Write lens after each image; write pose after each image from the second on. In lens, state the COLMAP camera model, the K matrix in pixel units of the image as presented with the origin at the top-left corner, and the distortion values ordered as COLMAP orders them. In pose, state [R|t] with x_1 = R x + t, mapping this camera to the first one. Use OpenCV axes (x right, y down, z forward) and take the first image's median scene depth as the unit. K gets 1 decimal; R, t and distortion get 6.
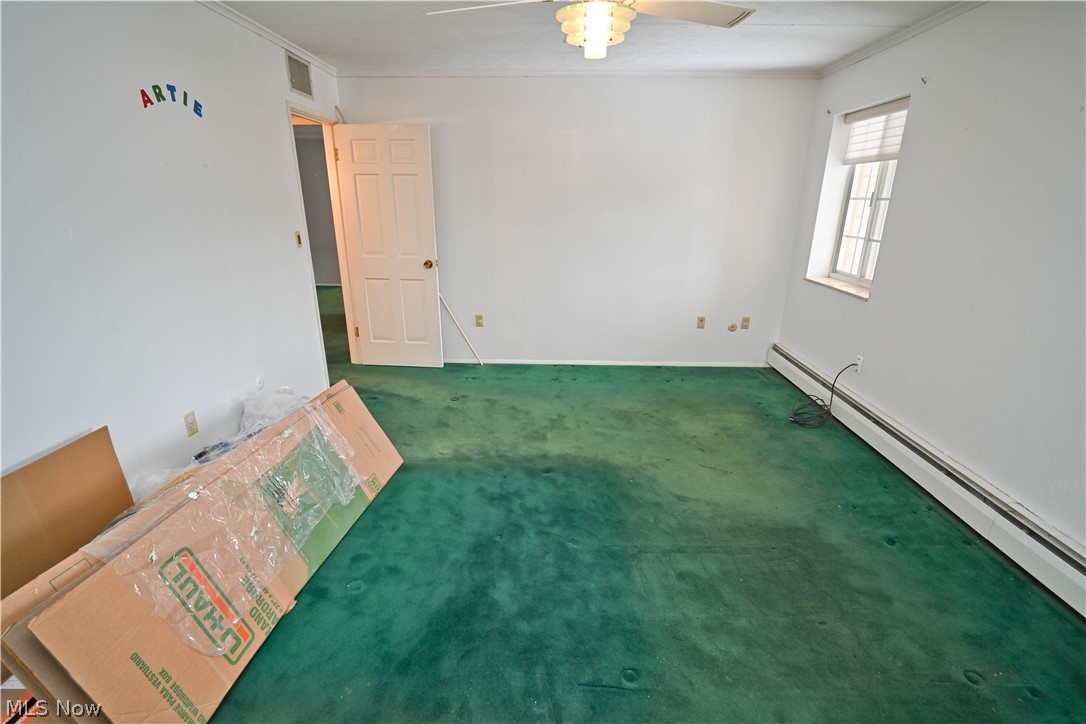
lens RADIAL K [[515.8, 0, 539.3], [0, 515.8, 370.8], [0, 0, 1]] dist [0.000482, -0.000805]
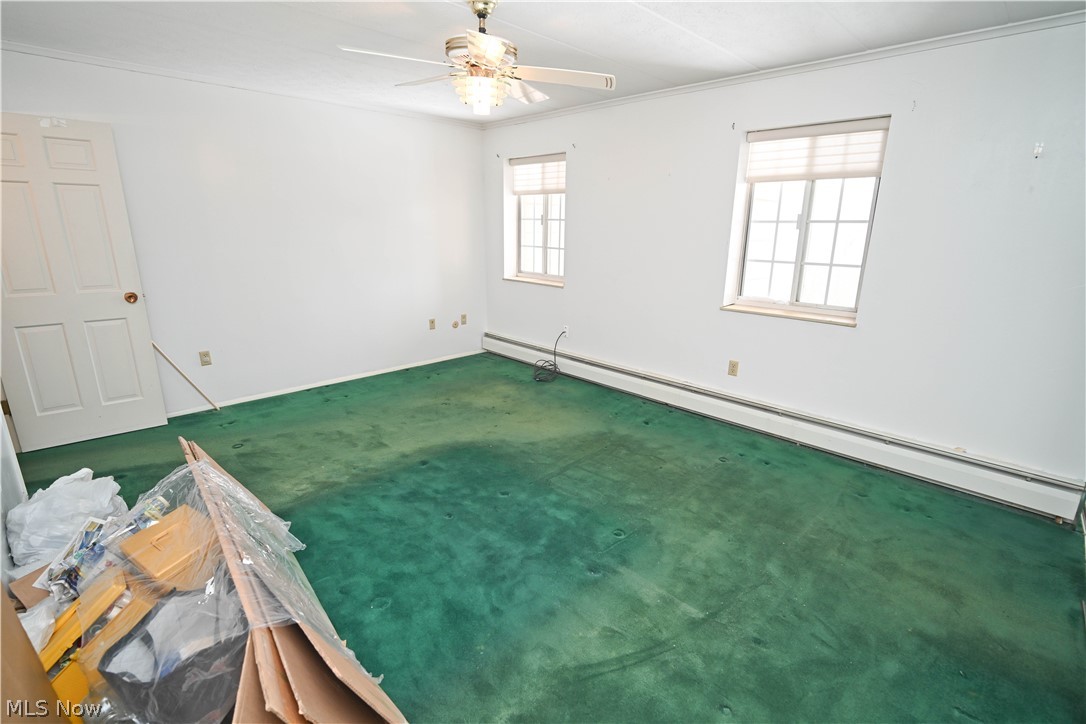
lens RADIAL K [[522.5, 0, 552.8], [0, 522.5, 366.7], [0, 0, 1]] dist [-0.002187, -0.001992]
pose [[0.674655, -0.193855, 0.712222, -0.446315], [0.225089, 0.972970, 0.051610, -0.000742], [-0.702976, 0.125494, 0.700054, 0.005354]]
